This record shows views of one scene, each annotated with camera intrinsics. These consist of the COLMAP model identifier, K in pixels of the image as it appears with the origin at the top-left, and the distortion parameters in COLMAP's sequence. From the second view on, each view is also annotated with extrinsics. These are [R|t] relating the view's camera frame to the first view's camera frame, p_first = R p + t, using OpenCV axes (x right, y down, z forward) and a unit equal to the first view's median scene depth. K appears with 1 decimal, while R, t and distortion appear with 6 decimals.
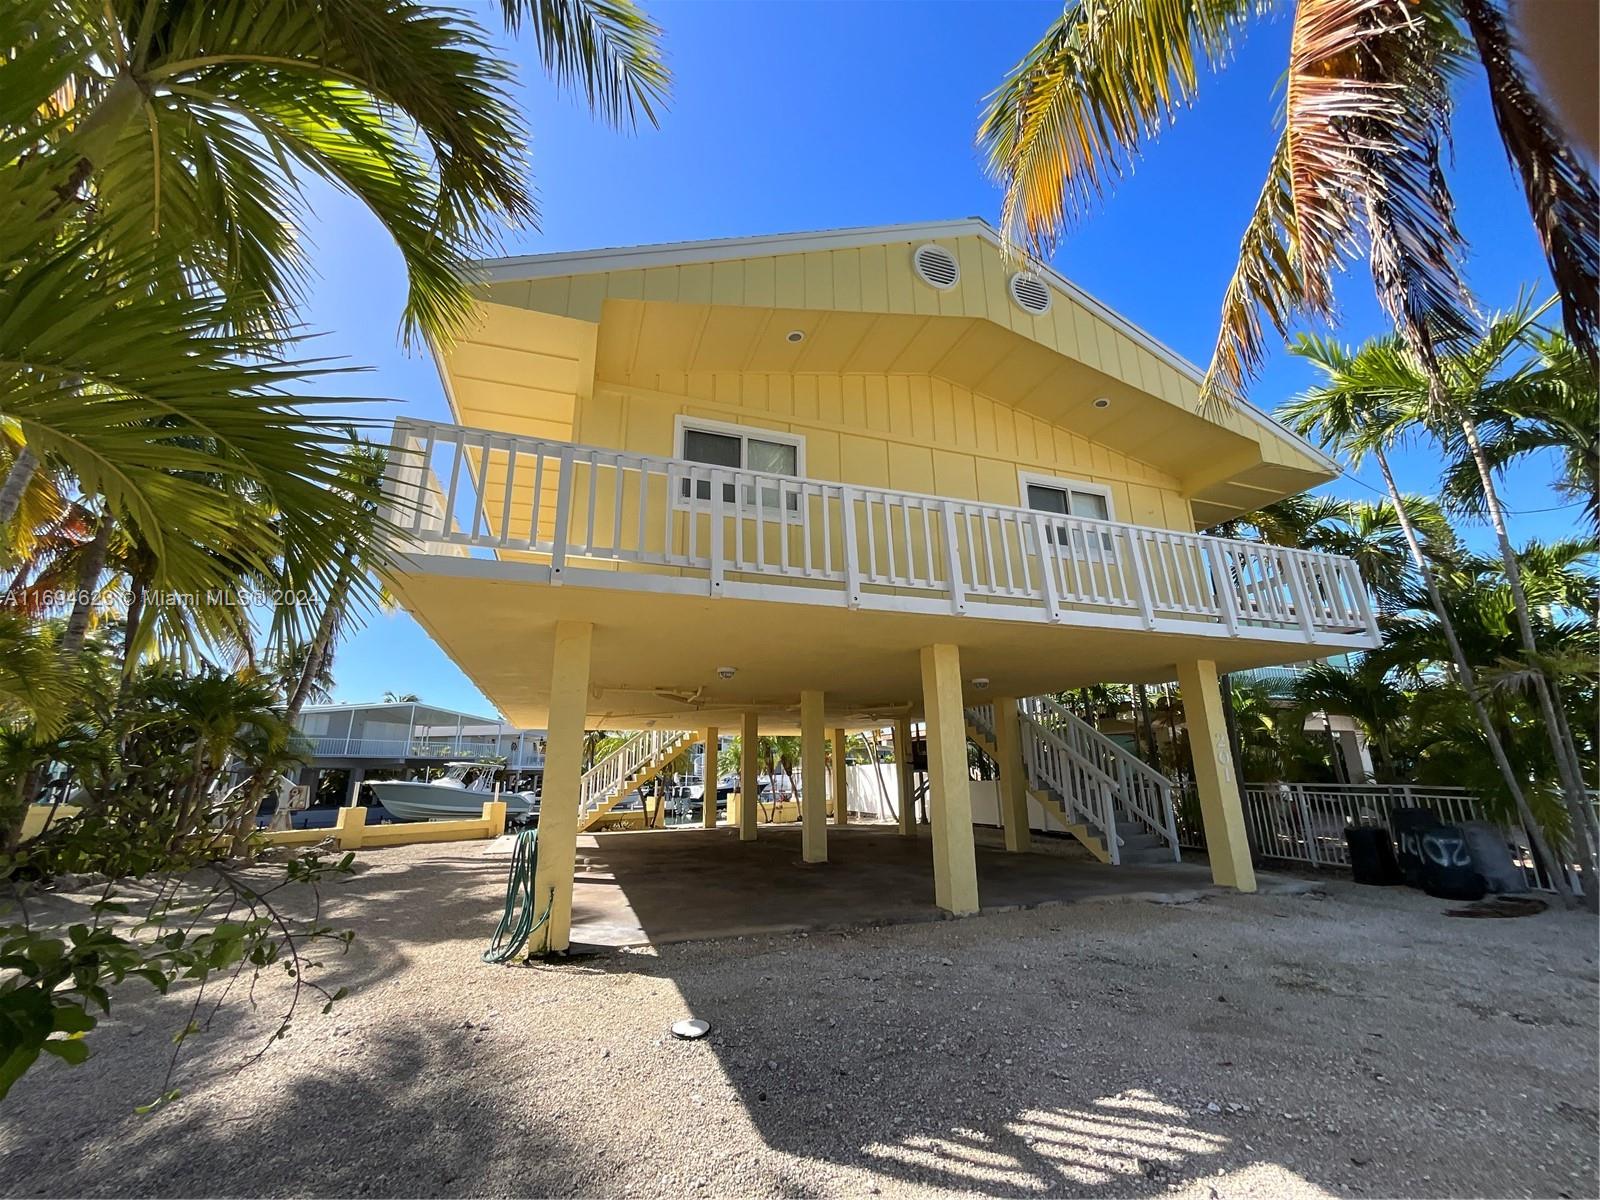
lens RADIAL K [[641.6, 0, 800.0], [0, 641.6, 600.0], [0, 0, 1]] dist [-0.001231, -0.000059]
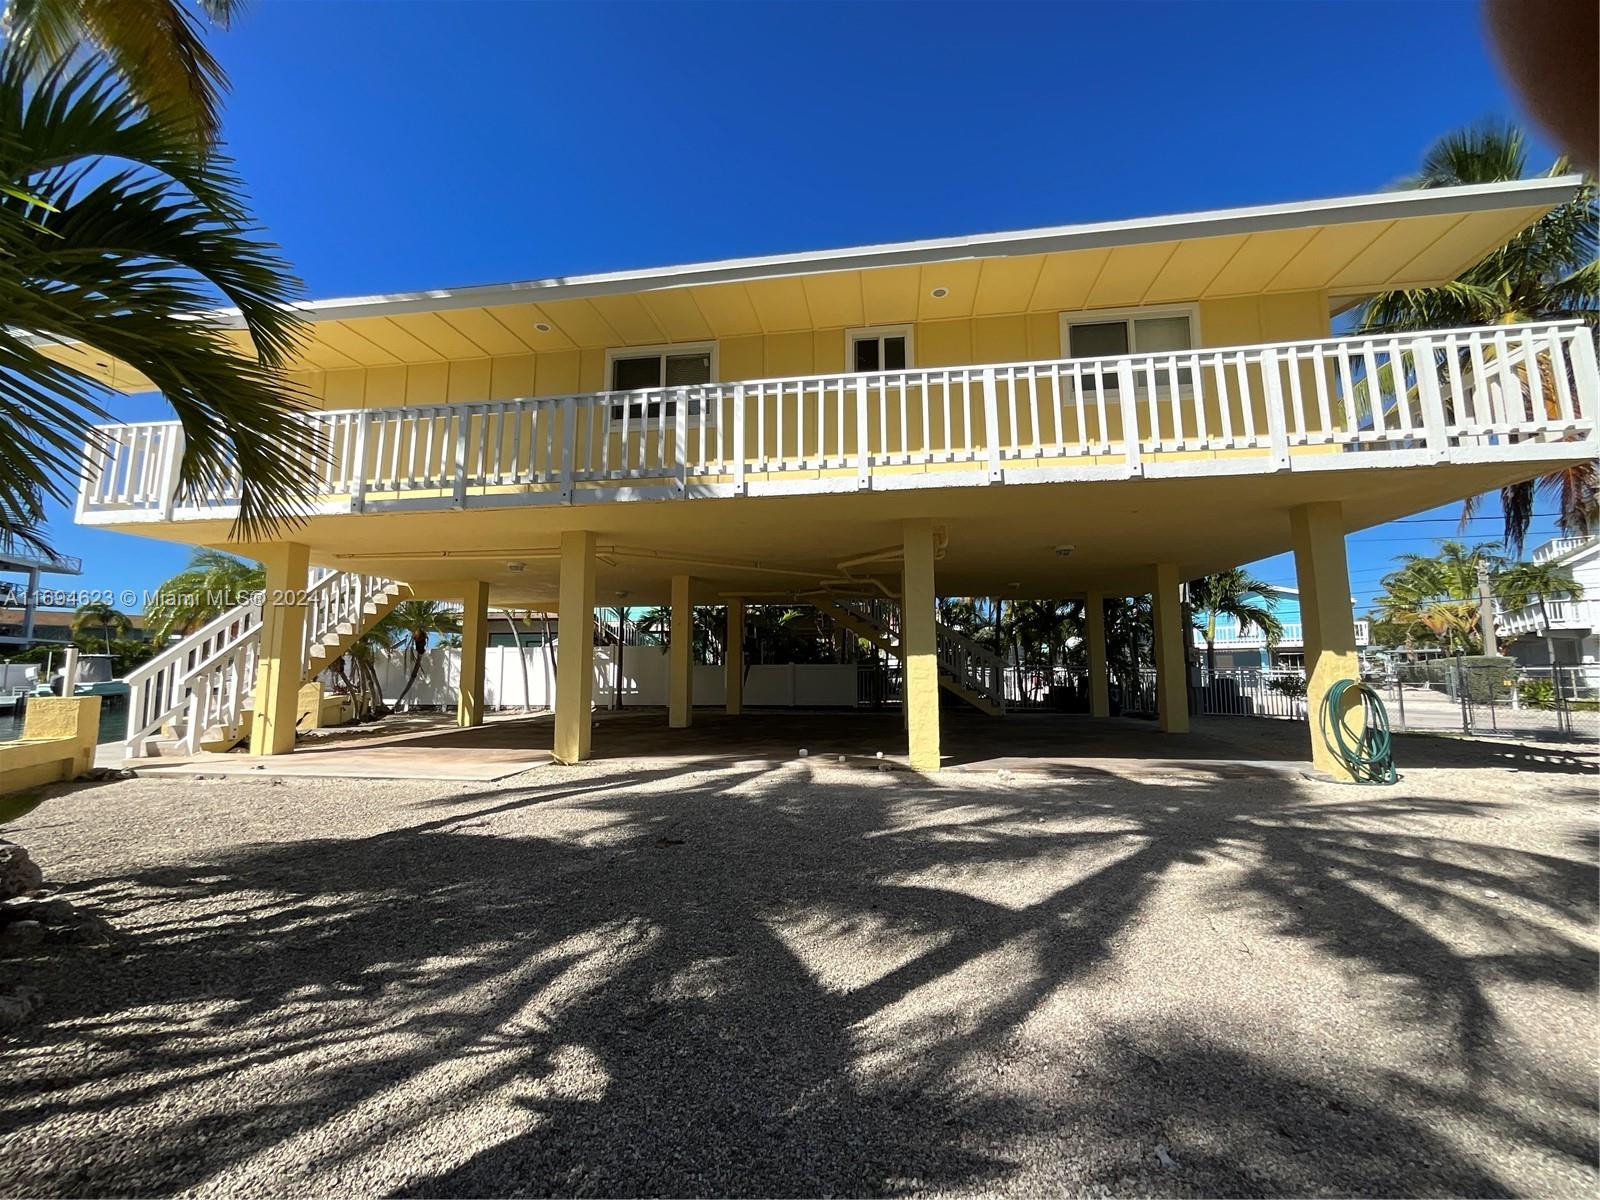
lens RADIAL K [[641.6, 0, 800.0], [0, 641.6, 600.0], [0, 0, 1]] dist [-0.001231, -0.000059]
pose [[0.457213, 0.109437, 0.882598, -1.708503], [-0.238538, 0.971128, 0.003156, 0.406973], [-0.856770, -0.211976, 0.470118, 1.193473]]
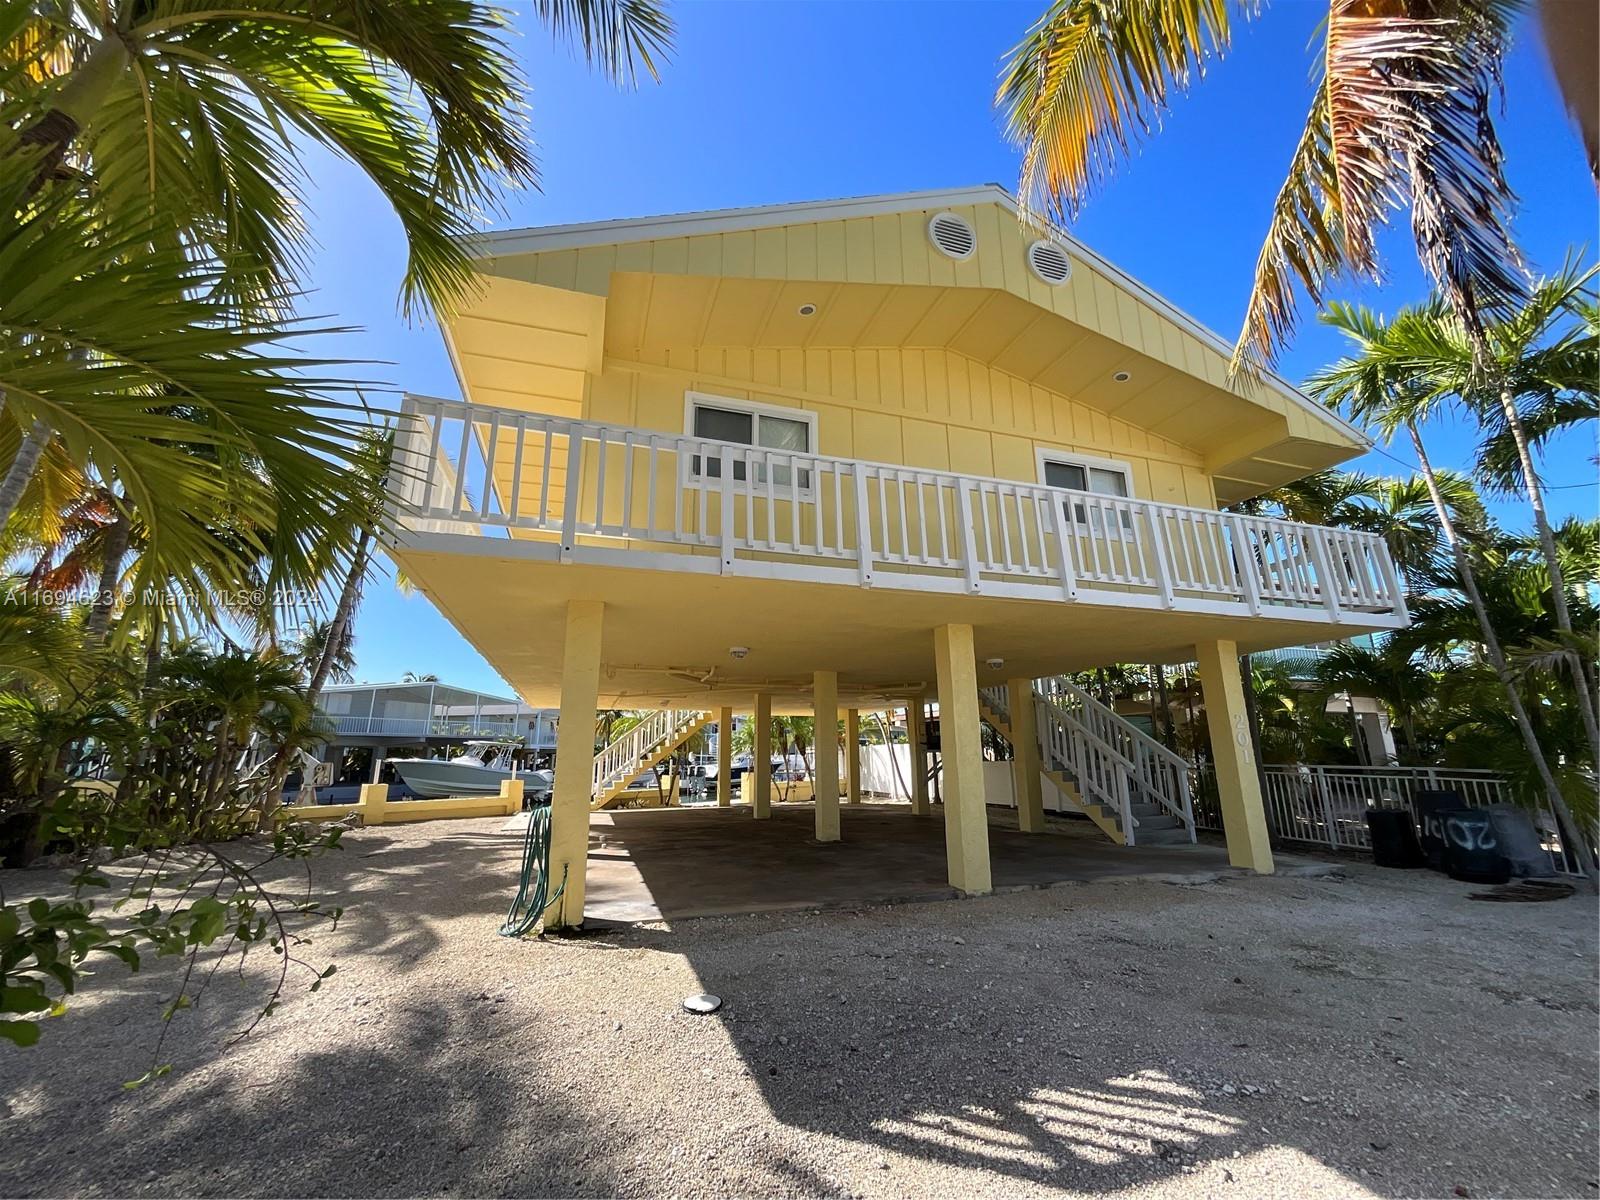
lens RADIAL K [[641.7, 0, 800.0], [0, 641.7, 600.0], [0, 0, 1]] dist [-0.000727, -0.000621]
pose [[0.999770, -0.000426, -0.021441, 0.002641], [0.001055, 0.999568, 0.029360, 0.003588], [0.021419, -0.029376, 0.999339, 0.008978]]
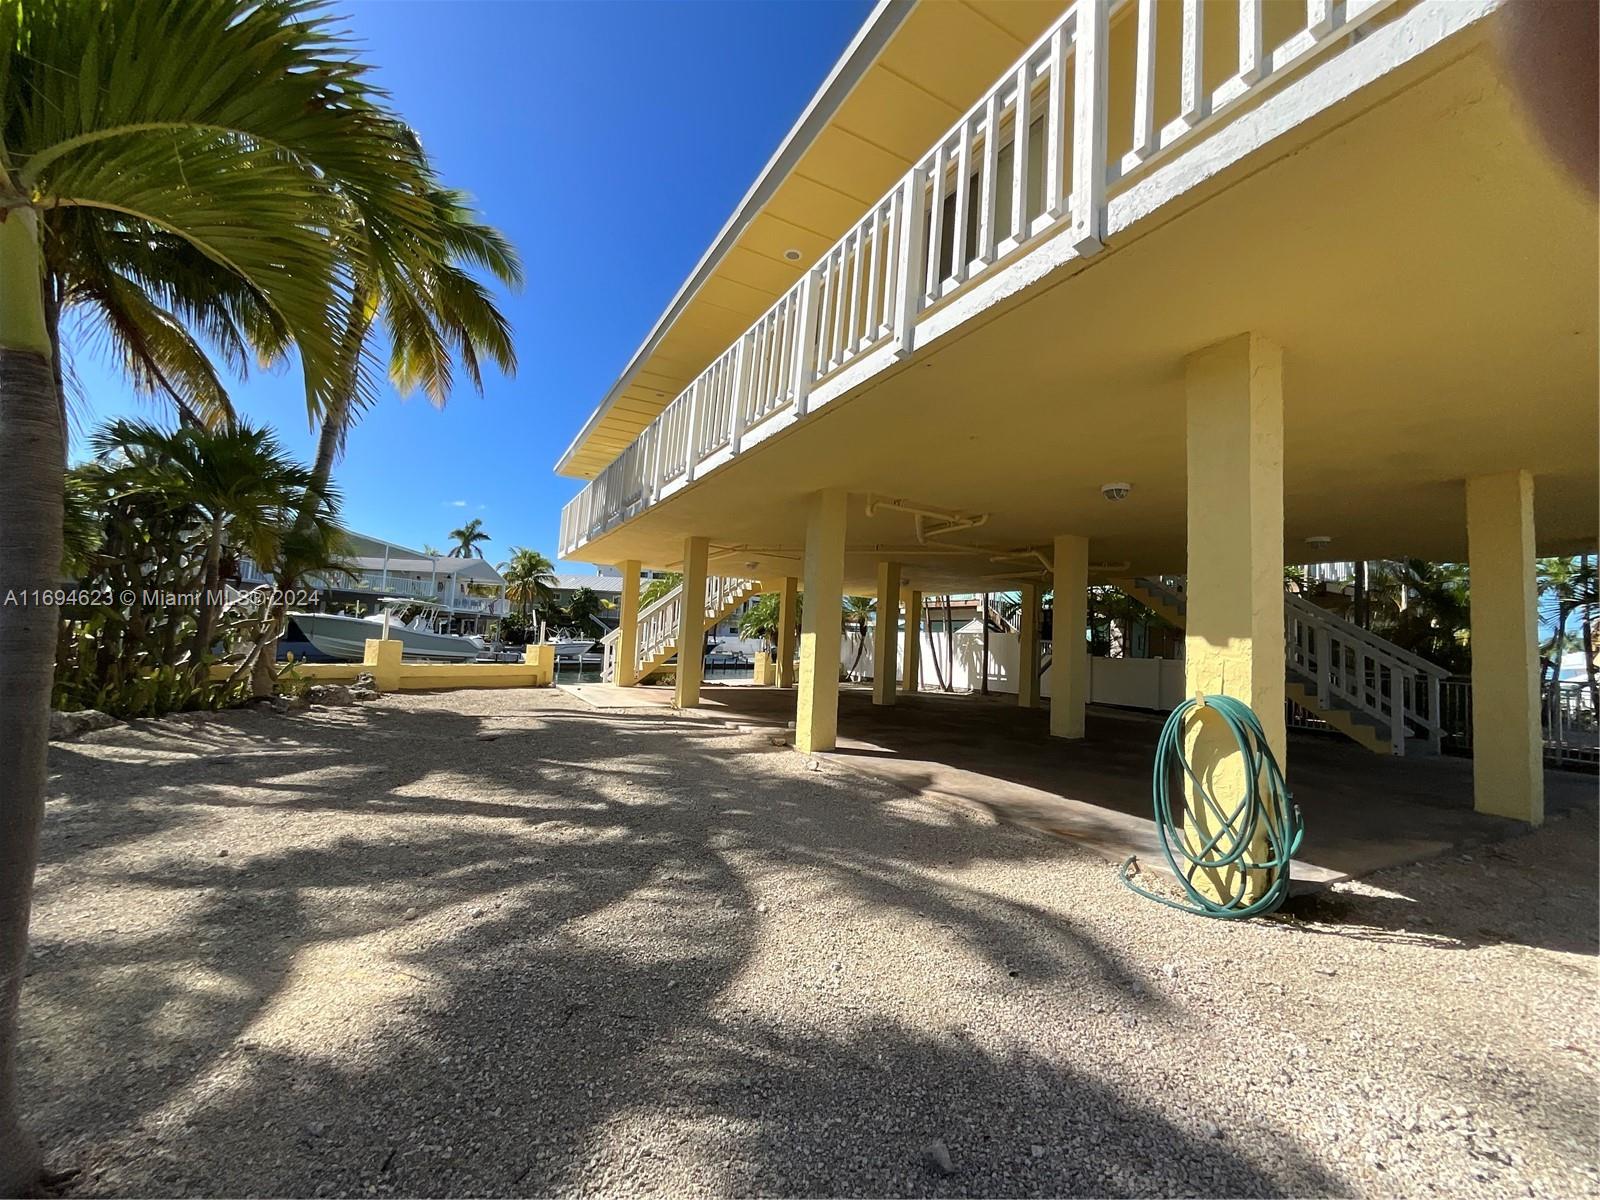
lens RADIAL K [[635.1, 0, 794.0], [0, 635.1, 577.2], [0, 0, 1]] dist [-0.000485, 0.000001]
pose [[0.984218, 0.082911, 0.156338, -0.795851], [-0.107215, 0.982227, 0.154060, 0.193542], [-0.140786, -0.168390, 0.975615, 0.479086]]
